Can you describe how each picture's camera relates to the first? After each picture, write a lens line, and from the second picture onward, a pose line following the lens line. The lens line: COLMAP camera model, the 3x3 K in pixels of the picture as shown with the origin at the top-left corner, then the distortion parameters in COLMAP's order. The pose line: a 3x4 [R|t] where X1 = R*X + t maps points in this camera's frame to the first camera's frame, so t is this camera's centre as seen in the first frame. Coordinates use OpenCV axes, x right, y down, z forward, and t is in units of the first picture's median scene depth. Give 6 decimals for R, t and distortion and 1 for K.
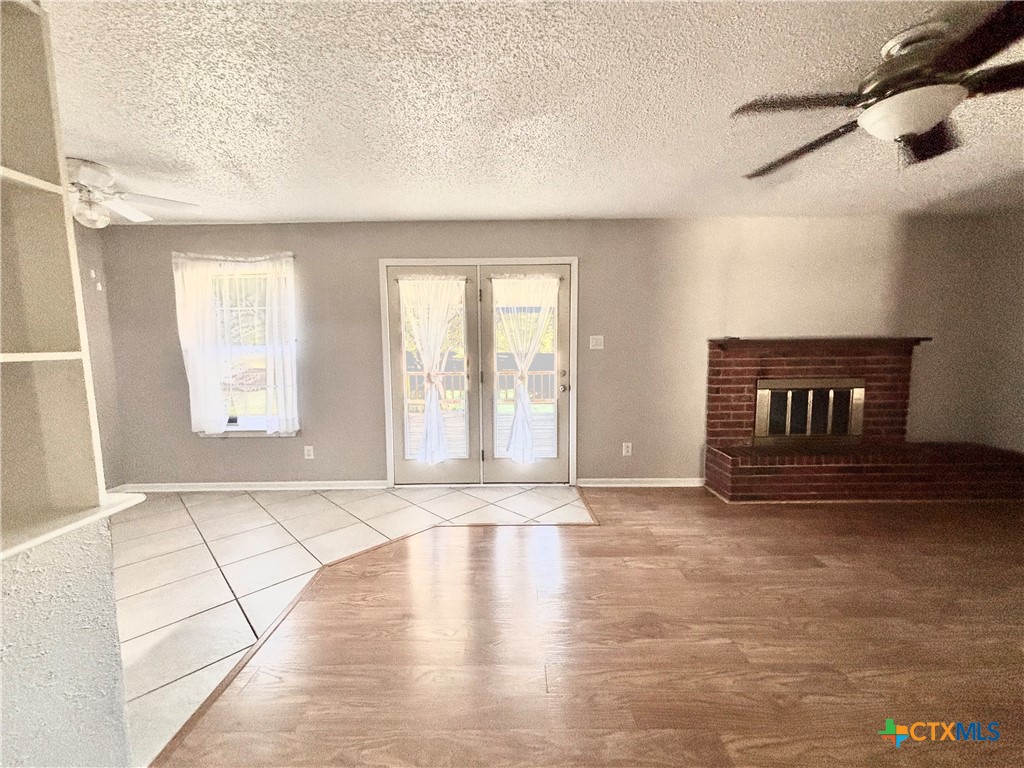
lens RADIAL K [[412.6, 0, 512.0], [0, 412.6, 384.0], [0, 0, 1]] dist [0.001883, 0.000009]
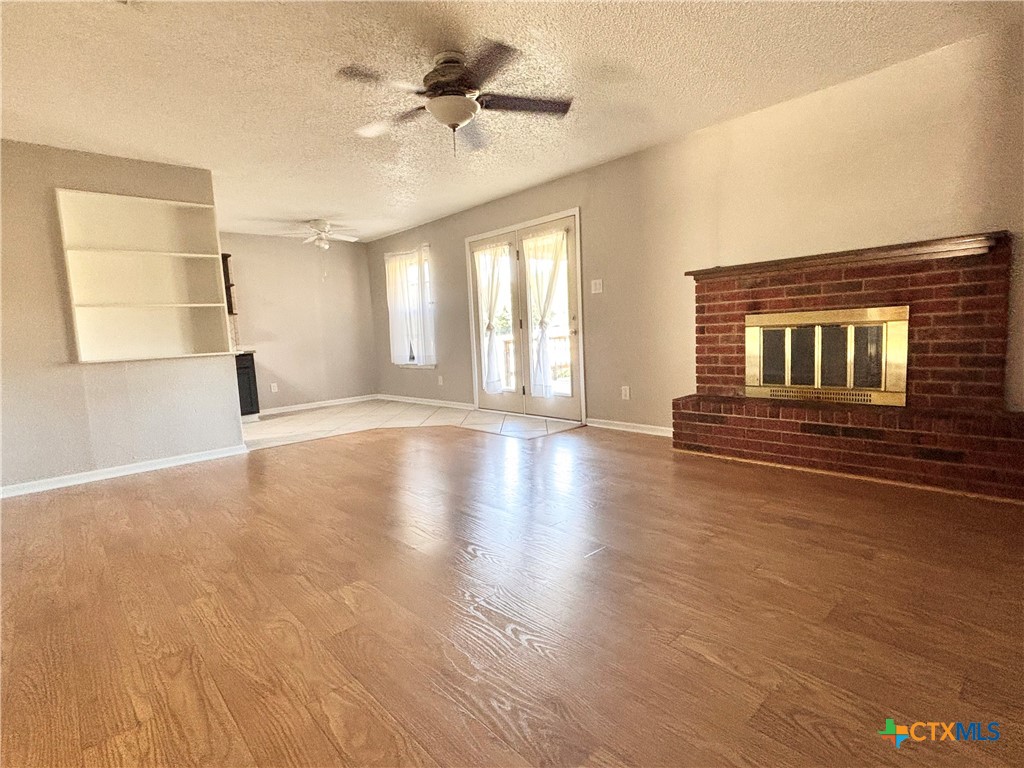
lens RADIAL K [[512.2, 0, 507.6], [0, 512.2, 383.9], [0, 0, 1]] dist [0.025686, -0.021553]
pose [[0.674433, 0.053766, -0.736376, 1.029246], [-0.026485, 0.998465, 0.048645, 0.087768], [0.737861, -0.013305, 0.674821, -0.036890]]
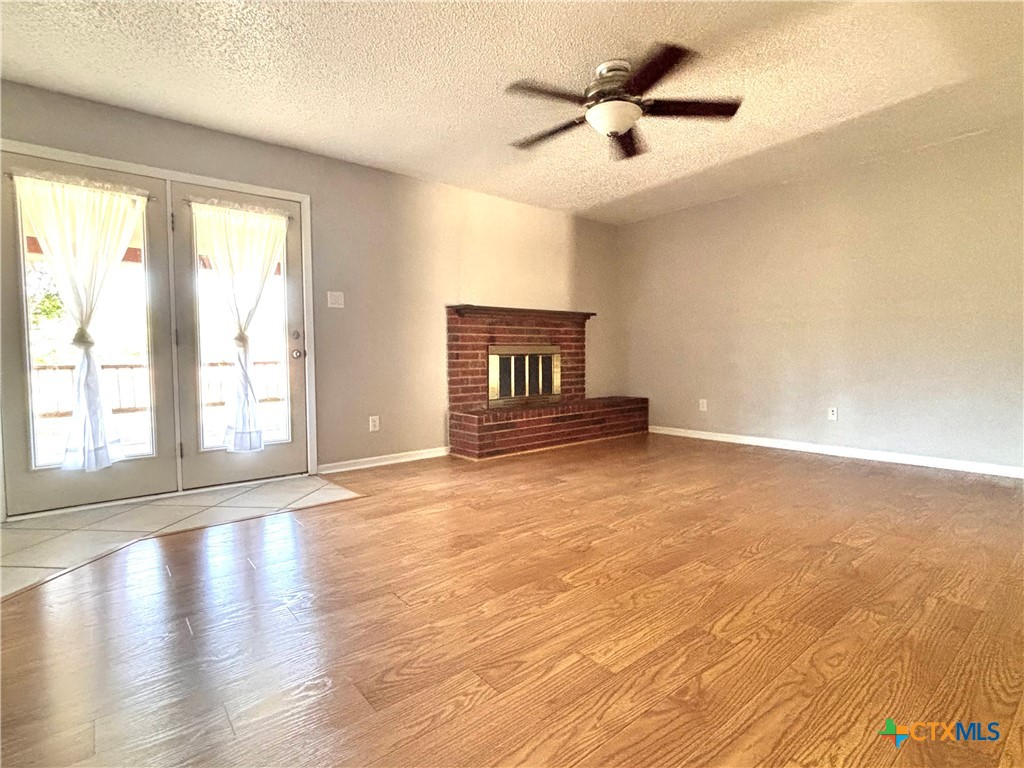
lens RADIAL K [[512.2, 0, 507.6], [0, 512.2, 383.9], [0, 0, 1]] dist [0.025686, -0.021553]
pose [[0.770572, -0.033378, 0.636479, -0.206907], [0.059888, 0.998001, -0.020169, 0.116632], [-0.634534, 0.053659, 0.771030, -0.039552]]
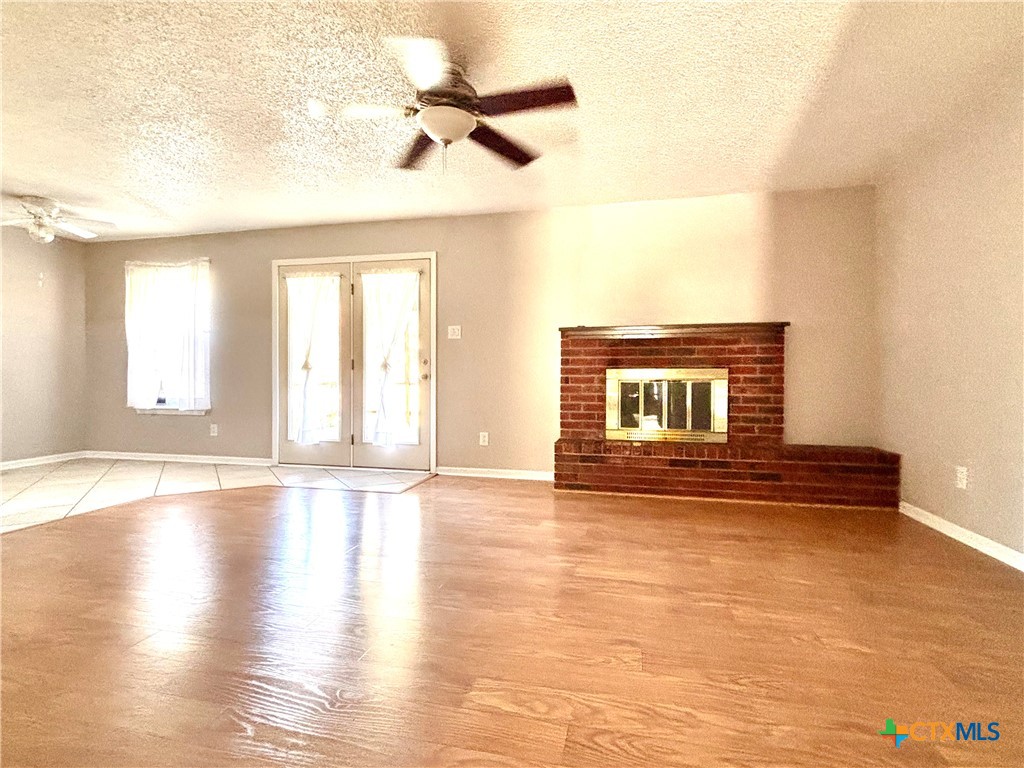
lens RADIAL K [[512.2, 0, 507.6], [0, 512.2, 383.9], [0, 0, 1]] dist [0.025686, -0.021553]
pose [[0.972075, 0.017888, -0.233987, 0.647794], [-0.036055, 0.996636, -0.073595, 0.118994], [0.231883, 0.079976, 0.969450, -0.202711]]
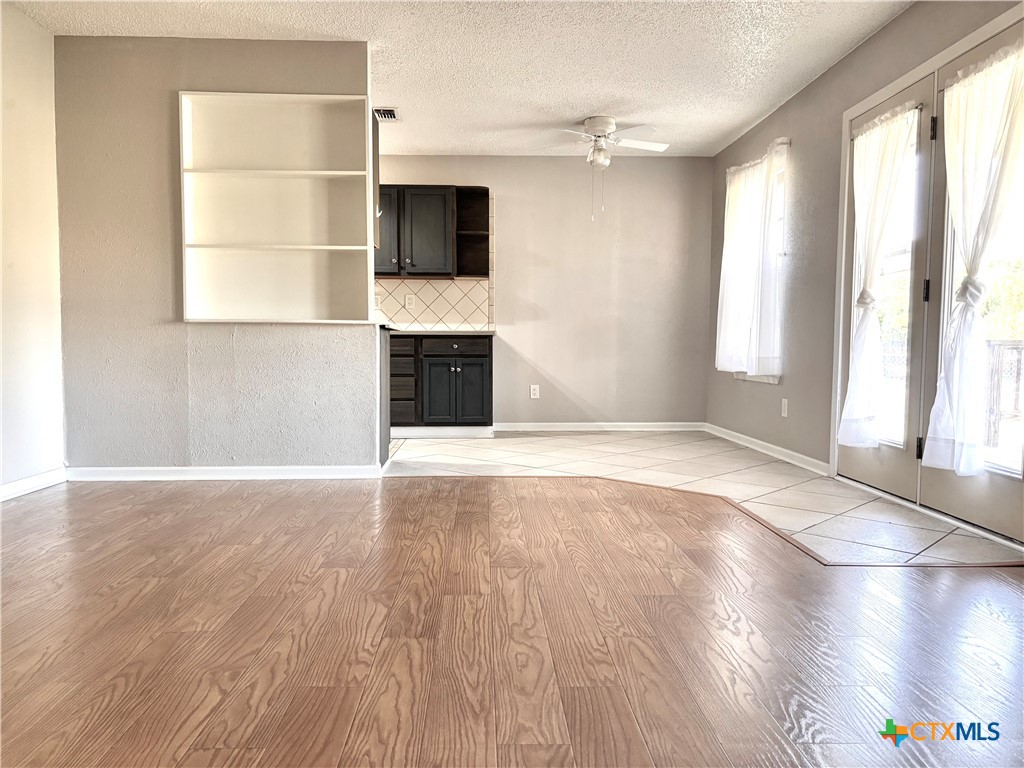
lens RADIAL K [[780.2, 0, 510.2], [0, 780.2, 388.3], [0, 0, 1]] dist [0.038606, -0.002455]
pose [[0.045157, 0.071870, -0.996391, 0.900936], [-0.100311, 0.992694, 0.067058, 0.090301], [0.993931, 0.096921, 0.052036, 0.461071]]
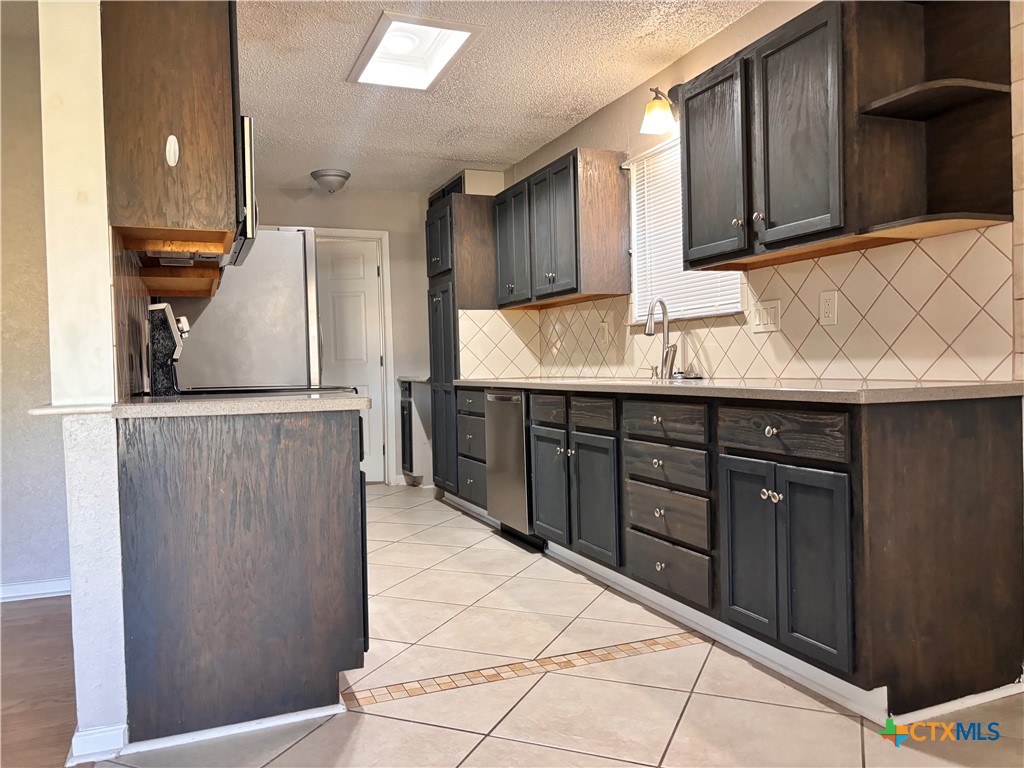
lens RADIAL K [[780.2, 0, 510.2], [0, 780.2, 388.3], [0, 0, 1]] dist [0.038606, -0.002455]
pose [[-0.923813, 0.049549, -0.379624, -0.393362], [0.001960, 0.992189, 0.124732, 0.014224], [0.382839, 0.114485, -0.916694, 0.907403]]
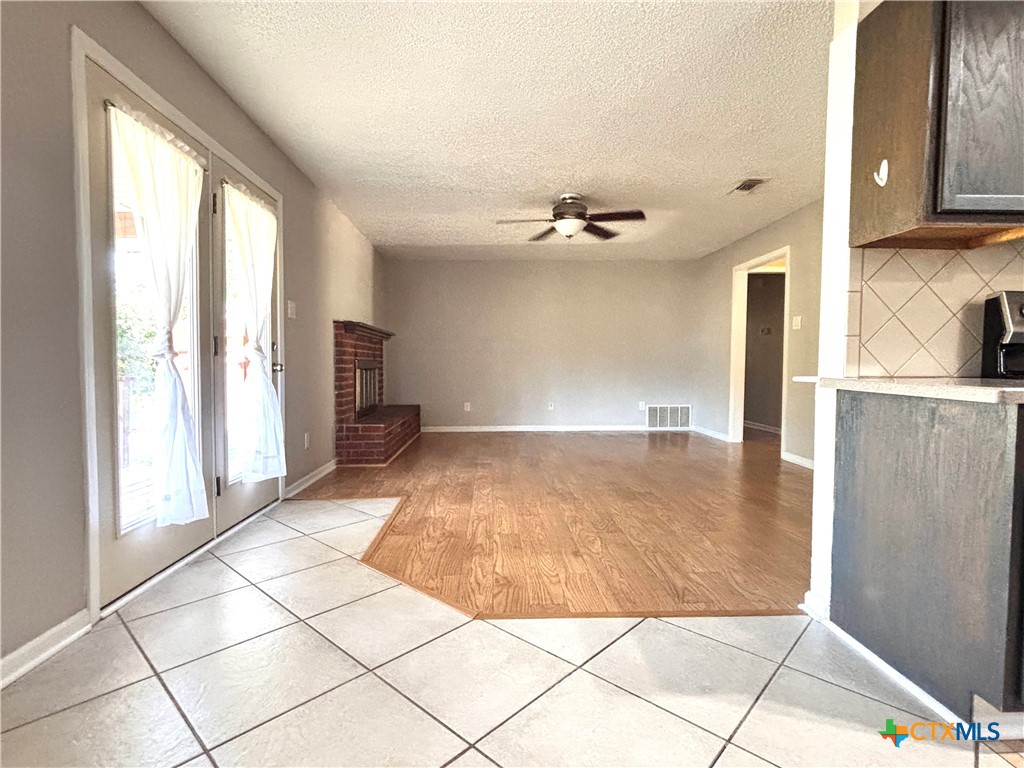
lens RADIAL K [[512.2, 0, 507.6], [0, 512.2, 383.9], [0, 0, 1]] dist [0.025686, -0.021553]
pose [[-0.040717, -0.023308, 0.998899, -0.822539], [0.092638, 0.995334, 0.027000, 0.054168], [-0.994867, 0.093635, -0.038368, 0.644487]]
